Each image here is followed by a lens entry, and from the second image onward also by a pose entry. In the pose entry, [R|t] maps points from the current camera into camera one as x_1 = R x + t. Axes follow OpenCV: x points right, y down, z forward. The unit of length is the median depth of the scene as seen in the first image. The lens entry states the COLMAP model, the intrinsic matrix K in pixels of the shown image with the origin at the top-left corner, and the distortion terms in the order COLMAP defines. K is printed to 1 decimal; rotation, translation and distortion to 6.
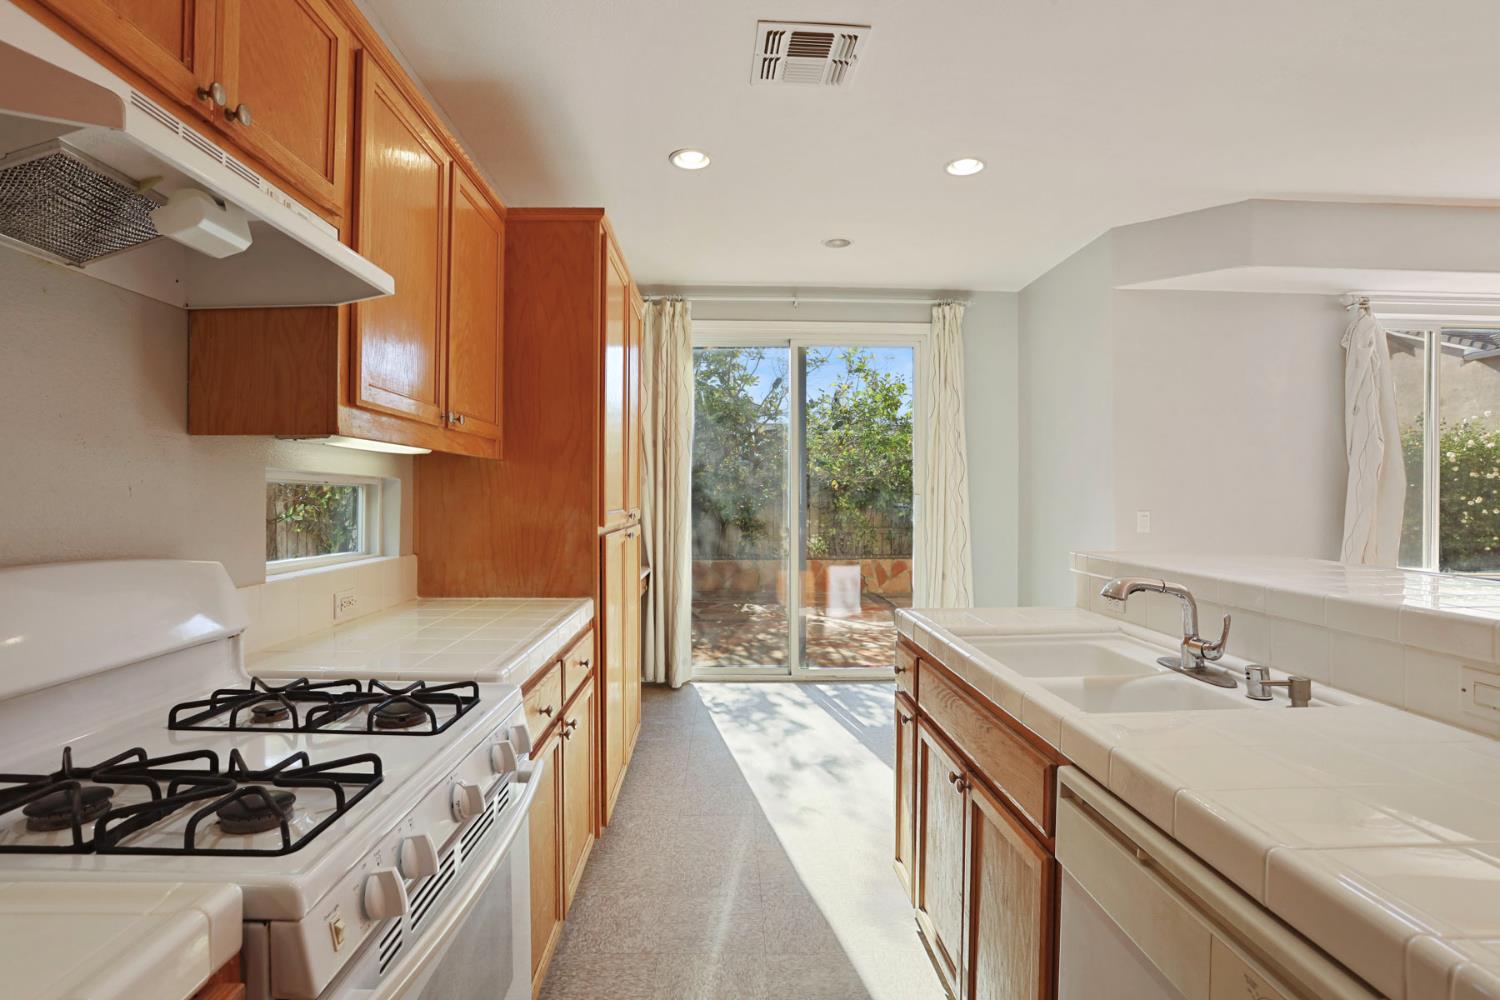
lens RADIAL K [[753.6, 0, 749.6], [0, 753.6, 491.2], [0, 0, 1]] dist [-0.018251, 0.003721]
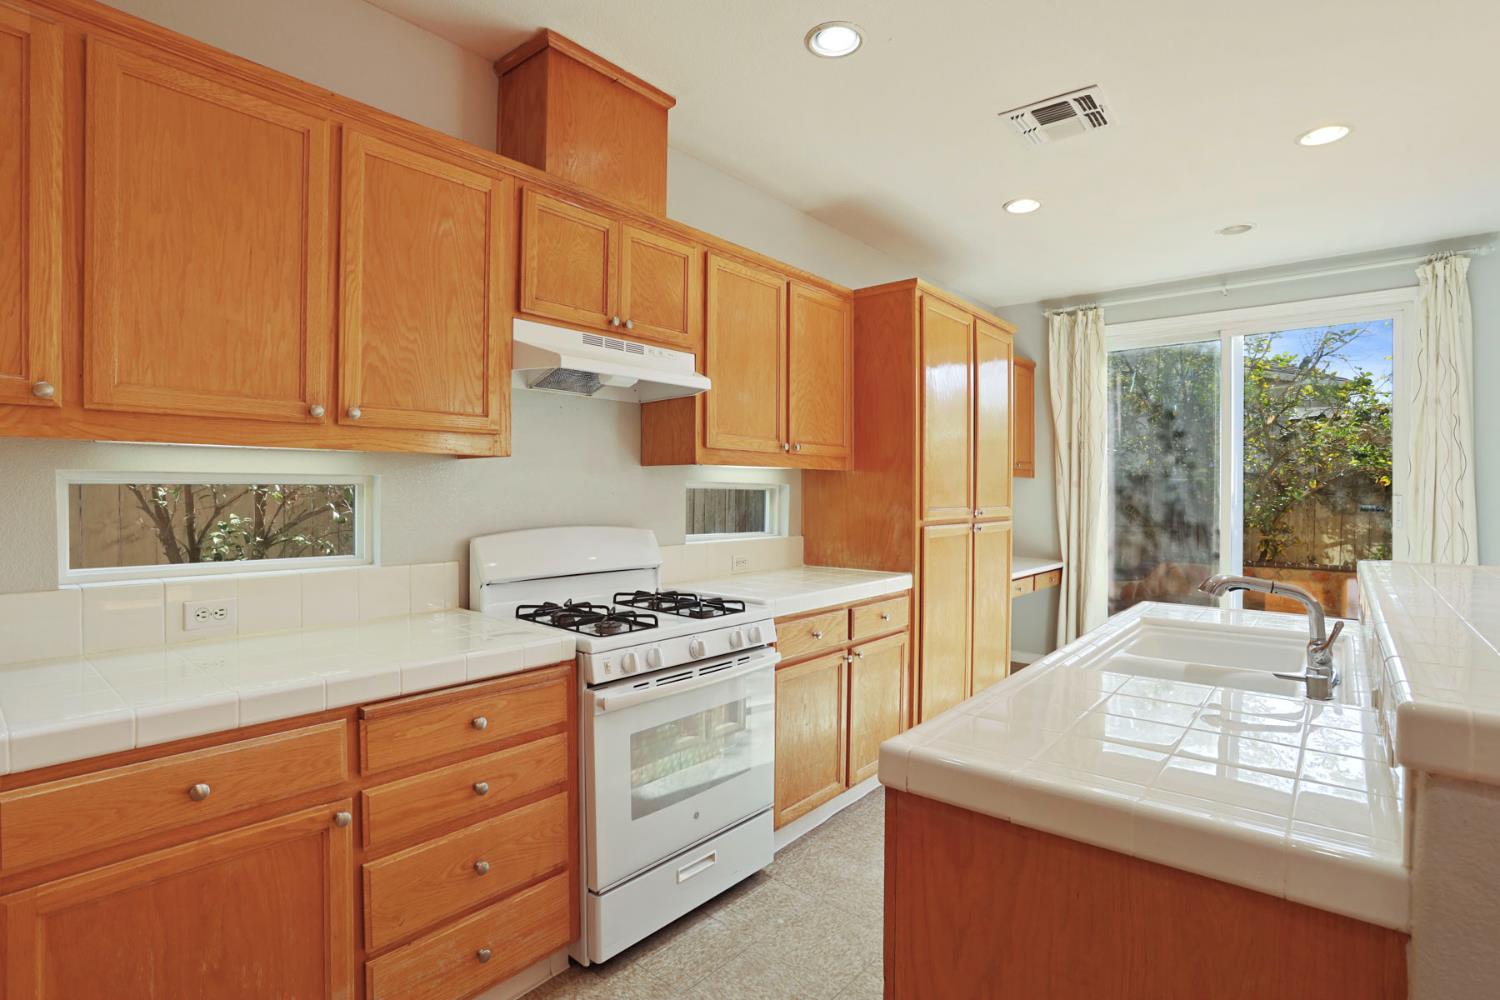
lens RADIAL K [[753.6, 0, 743.2], [0, 753.6, 497.9], [0, 0, 1]] dist [-0.018251, 0.003721]
pose [[0.739952, 0.005797, -0.672634, 0.462758], [0.002160, 0.999937, 0.010994, -0.006957], [0.672656, -0.009588, 0.739893, -0.178214]]
